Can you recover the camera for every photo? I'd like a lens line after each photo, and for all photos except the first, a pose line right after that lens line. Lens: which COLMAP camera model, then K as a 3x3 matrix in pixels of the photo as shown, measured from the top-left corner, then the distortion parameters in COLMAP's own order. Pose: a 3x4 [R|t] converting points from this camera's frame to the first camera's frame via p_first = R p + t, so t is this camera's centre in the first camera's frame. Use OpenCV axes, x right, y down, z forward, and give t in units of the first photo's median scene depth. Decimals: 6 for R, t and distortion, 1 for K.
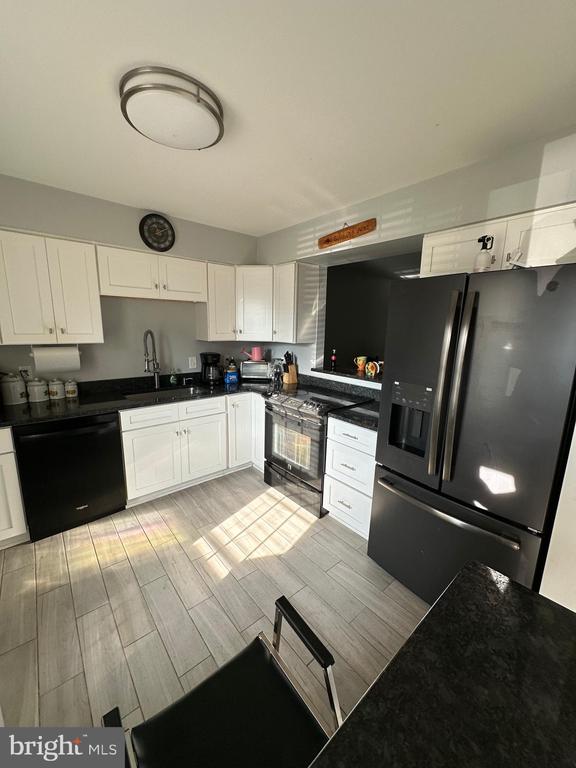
lens RADIAL K [[306.5, 0, 288.0], [0, 306.5, 384.0], [0, 0, 1]] dist [-0.000742, 0.000025]
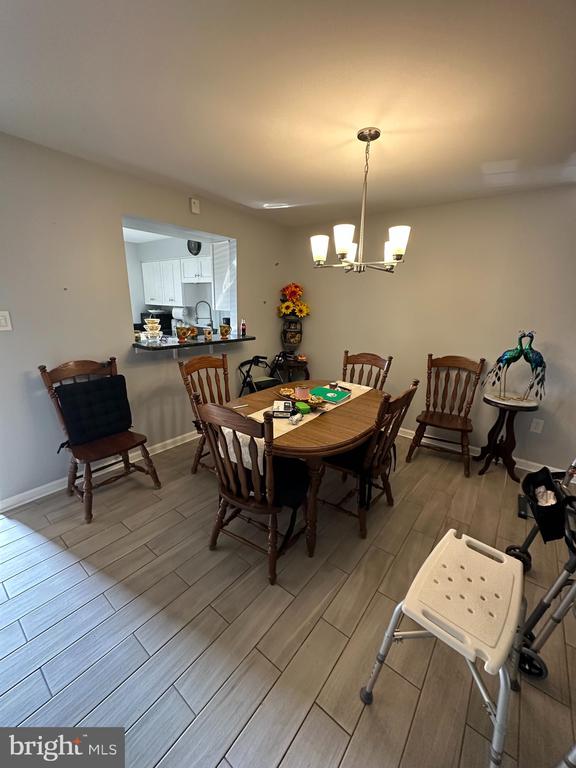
lens RADIAL K [[306.5, 0, 288.0], [0, 306.5, 384.0], [0, 0, 1]] dist [-0.000742, 0.000025]
pose [[0.199034, 0.239621, -0.950246, 1.651304], [-0.207568, 0.957954, 0.198089, -0.190652], [0.957758, 0.157814, 0.240403, 1.274914]]
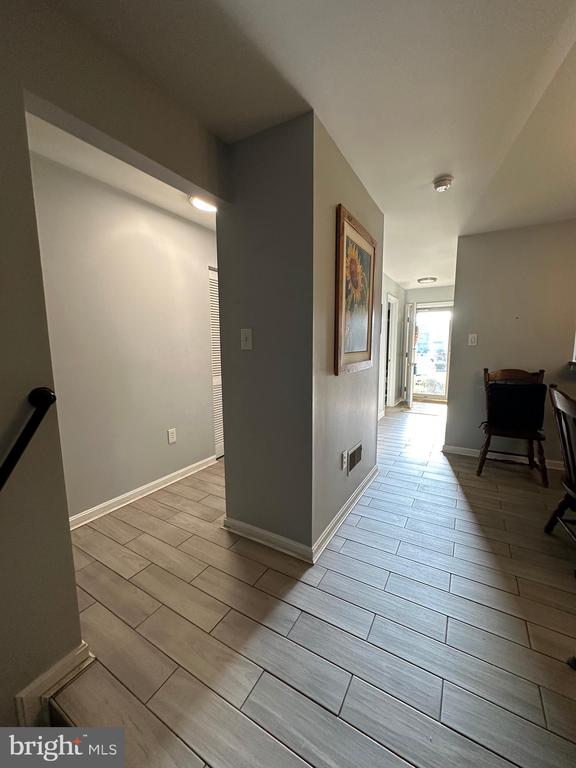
lens RADIAL K [[306.5, 0, 288.0], [0, 306.5, 384.0], [0, 0, 1]] dist [-0.000742, 0.000025]
pose [[-0.945500, 0.025879, -0.324591, 1.925333], [-0.077564, 0.950244, 0.301695, -0.193471], [0.316248, 0.310429, -0.896449, 1.751445]]
